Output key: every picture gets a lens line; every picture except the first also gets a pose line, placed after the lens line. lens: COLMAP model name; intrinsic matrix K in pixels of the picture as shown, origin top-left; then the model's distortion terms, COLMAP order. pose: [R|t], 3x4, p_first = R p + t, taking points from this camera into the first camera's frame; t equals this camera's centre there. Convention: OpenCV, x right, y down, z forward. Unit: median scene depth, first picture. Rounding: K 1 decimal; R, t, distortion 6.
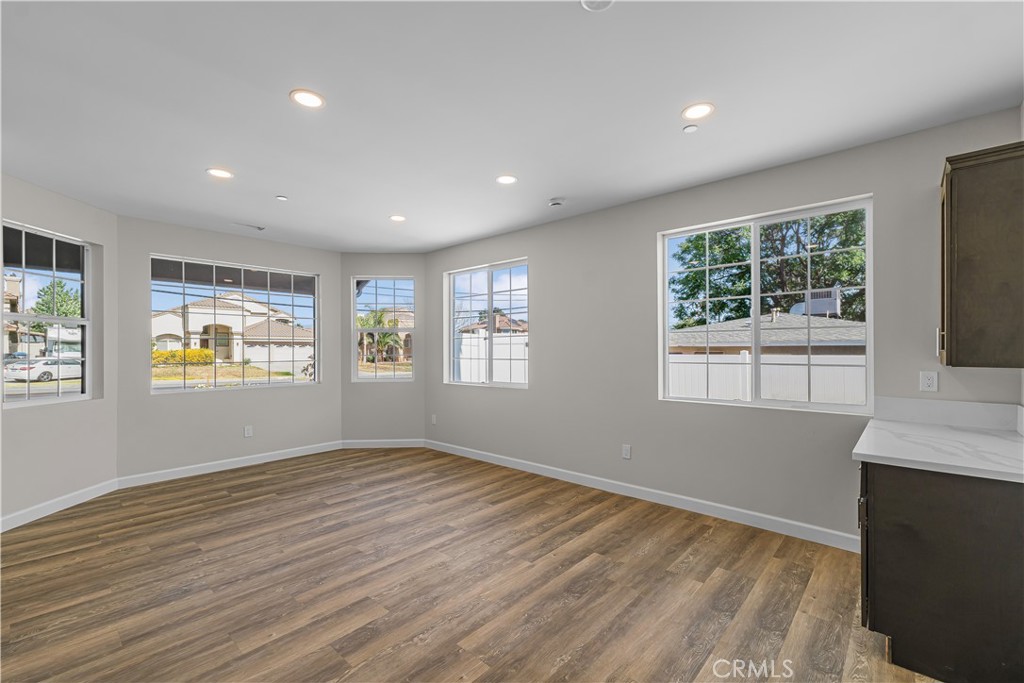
lens RADIAL K [[431.6, 0, 515.9], [0, 431.6, 346.2], [0, 0, 1]] dist [0.009800, -0.000004]
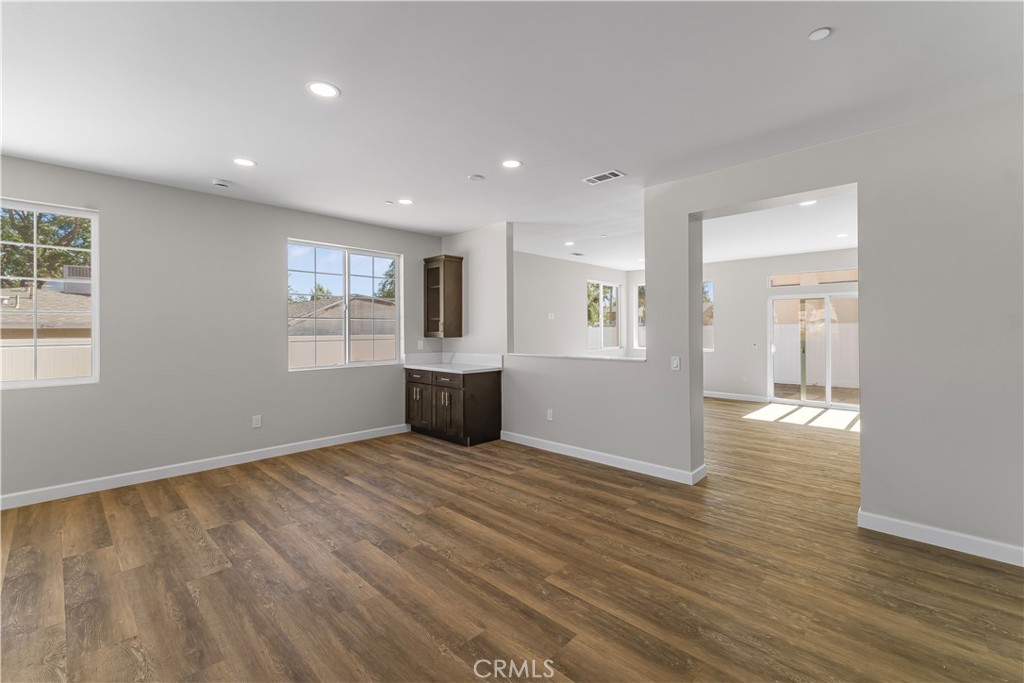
lens RADIAL K [[448.3, 0, 508.4], [0, 448.3, 332.5], [0, 0, 1]] dist [0.011476, -0.000168]
pose [[0.046425, -0.003493, 0.998916, -1.199432], [-0.002861, 0.999989, 0.003630, 0.013614], [-0.998918, -0.003026, 0.046414, 0.412158]]
